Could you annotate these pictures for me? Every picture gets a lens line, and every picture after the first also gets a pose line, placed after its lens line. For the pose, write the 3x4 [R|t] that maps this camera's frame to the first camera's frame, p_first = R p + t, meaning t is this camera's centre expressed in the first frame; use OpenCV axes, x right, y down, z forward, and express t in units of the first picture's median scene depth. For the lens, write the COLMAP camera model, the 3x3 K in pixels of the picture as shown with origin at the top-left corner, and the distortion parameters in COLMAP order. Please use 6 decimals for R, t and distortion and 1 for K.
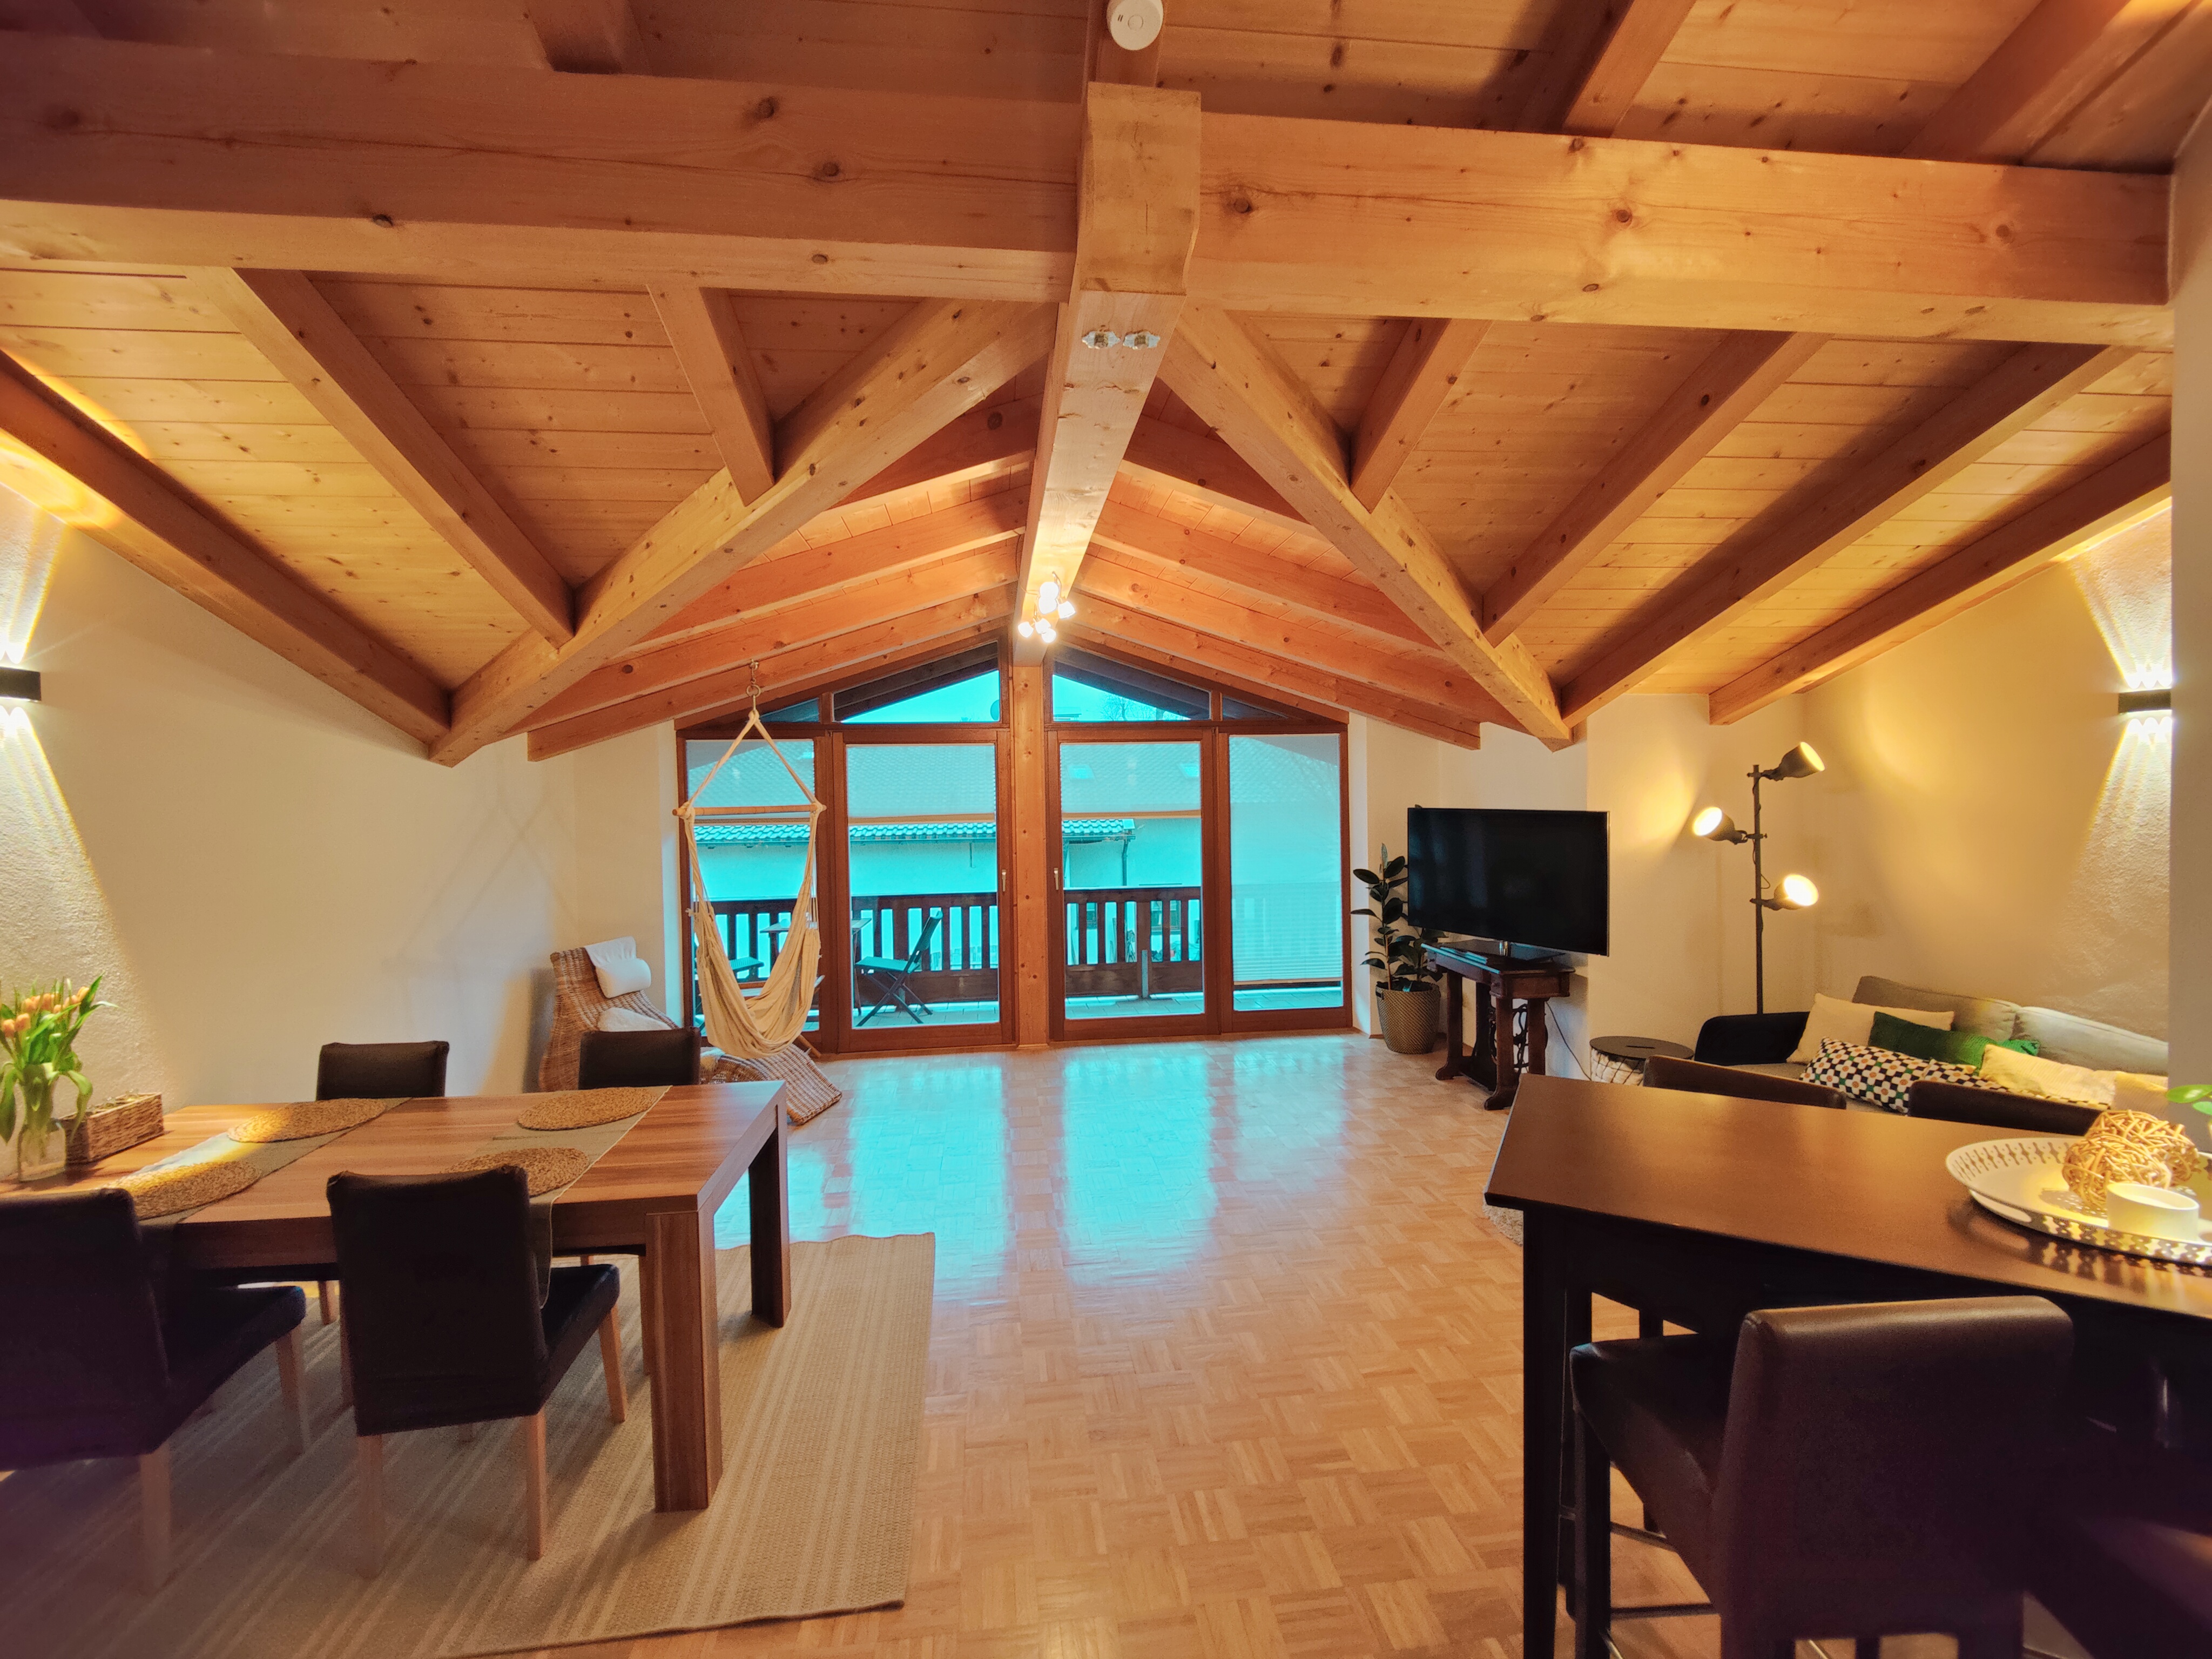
lens RADIAL K [[952.3, 0, 1106.0], [0, 952.3, 829.5], [0, 0, 1]] dist [0.000056, -0.000053]
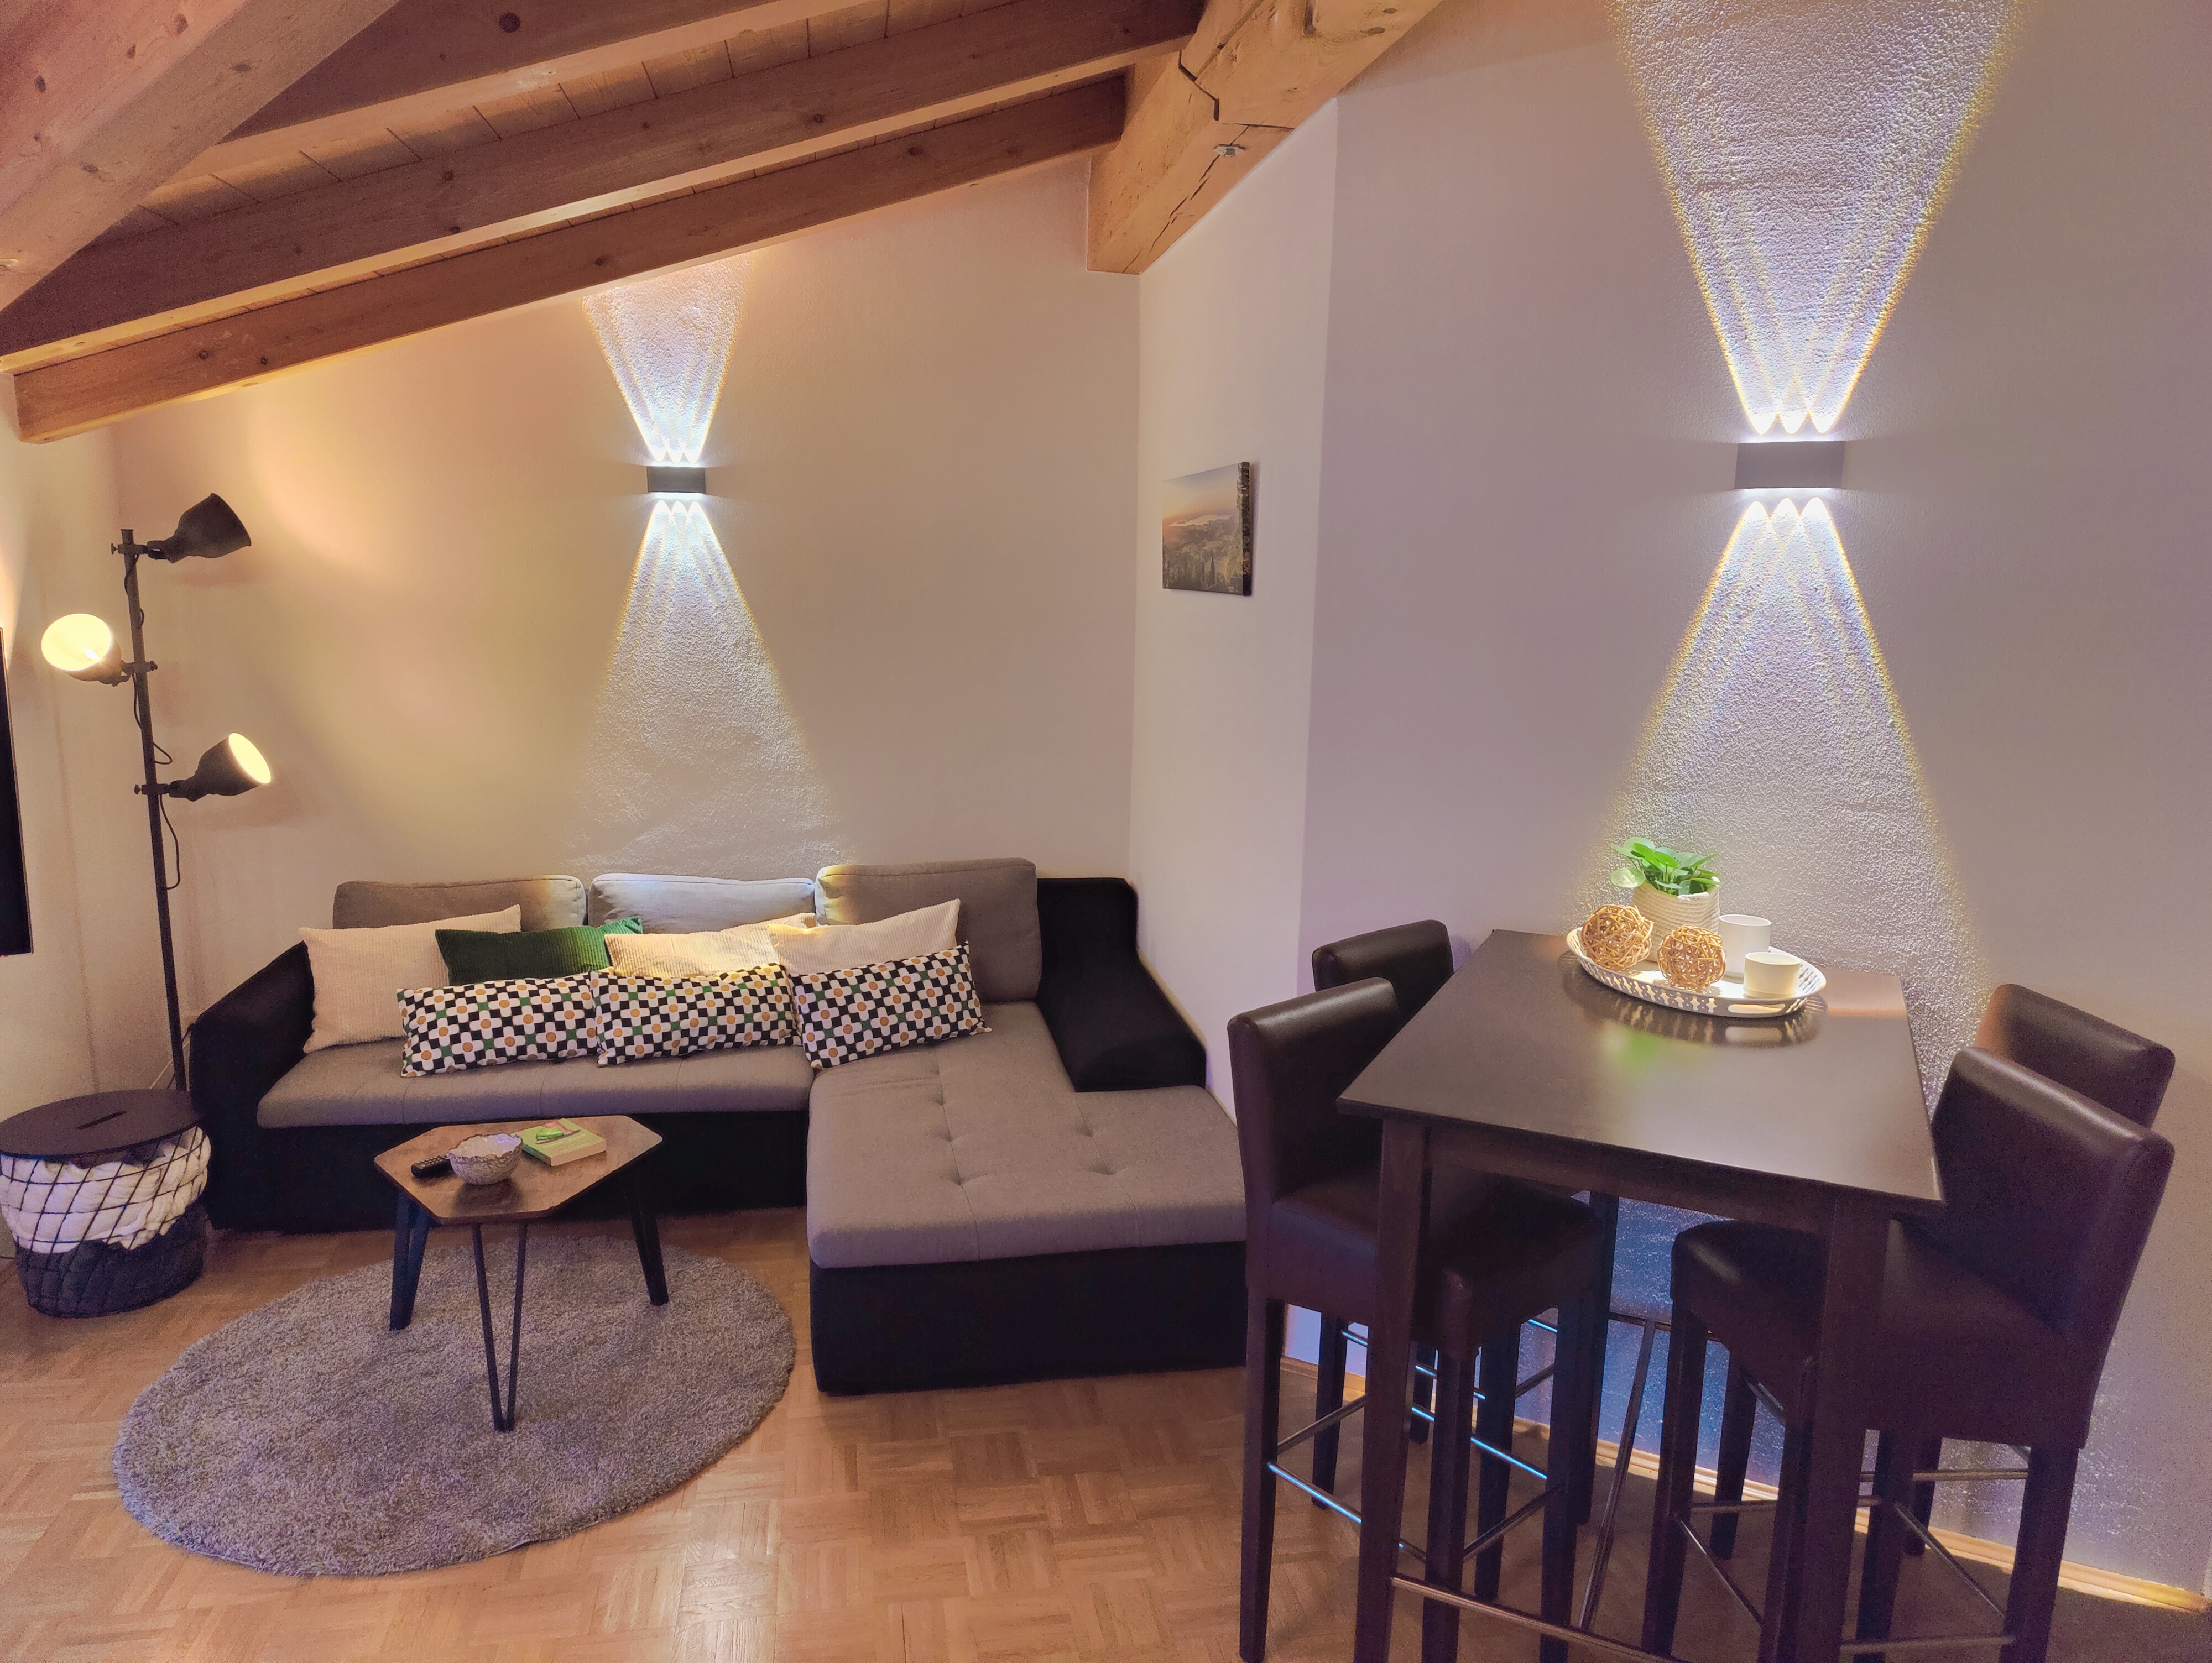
lens RADIAL K [[1500.2, 0, 1106.0], [0, 1500.2, 831.5], [0, 0, 1]] dist [0.001675, -0.001356]
pose [[-0.045174, -0.153991, 0.987039, -0.233182], [0.022863, 0.987630, 0.155129, -0.025864], [-0.998717, 0.029574, -0.041095, 0.652130]]
